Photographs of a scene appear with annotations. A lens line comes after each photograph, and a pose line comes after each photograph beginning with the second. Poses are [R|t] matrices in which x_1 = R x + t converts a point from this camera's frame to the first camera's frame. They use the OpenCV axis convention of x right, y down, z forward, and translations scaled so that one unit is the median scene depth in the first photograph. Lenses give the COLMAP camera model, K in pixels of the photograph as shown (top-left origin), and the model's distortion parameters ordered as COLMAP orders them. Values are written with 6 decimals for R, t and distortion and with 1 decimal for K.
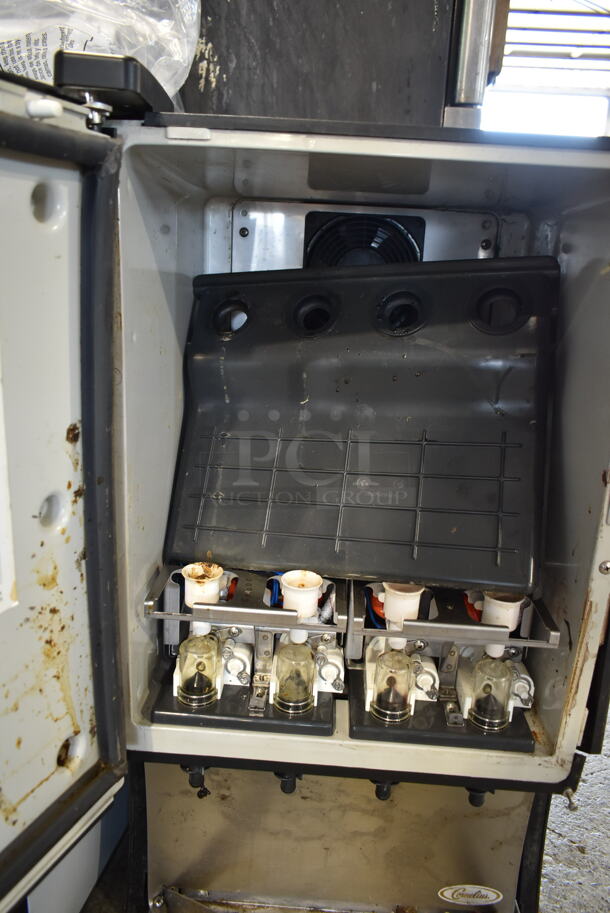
lens RADIAL K [[687.6, 0, 290.8], [0, 687.6, 458.0], [0, 0, 1]] dist [-0.009351, -0.003426]
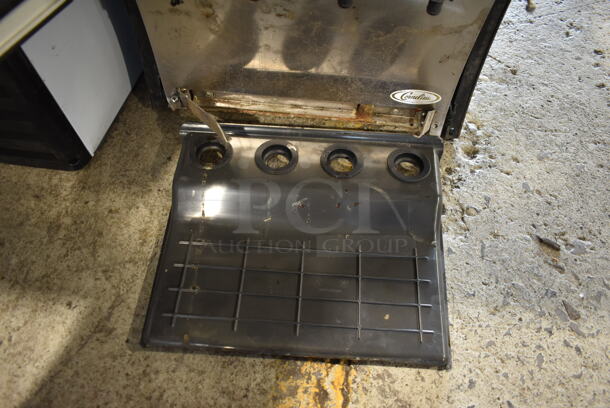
lens RADIAL K [[457.9, 0, 308.7], [0, 457.9, 206.4], [0, 0, 1]] dist [-0.012588, 0.000442]
pose [[0.999042, 0.022823, -0.037347, 0.114216], [0.009132, 0.725811, 0.687833, 0.230821], [0.042805, -0.687515, 0.724907, 0.274854]]
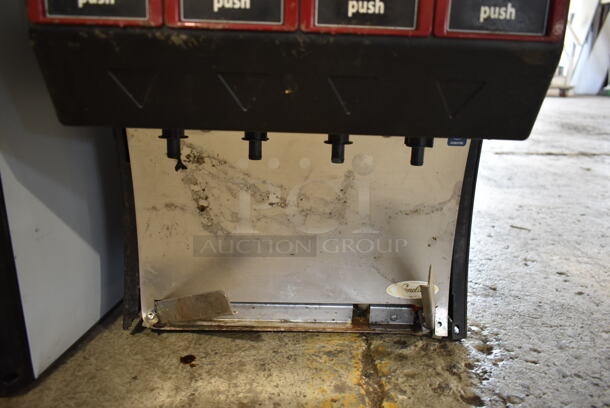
lens RADIAL K [[457.9, 0, 308.7], [0, 457.9, 206.4], [0, 0, 1]] dist [-0.012588, 0.000442]
pose [[0.996514, -0.037478, 0.074532, 0.027304], [0.037206, 0.999295, 0.005041, 0.547313], [-0.074668, -0.002250, 0.997206, 0.231148]]
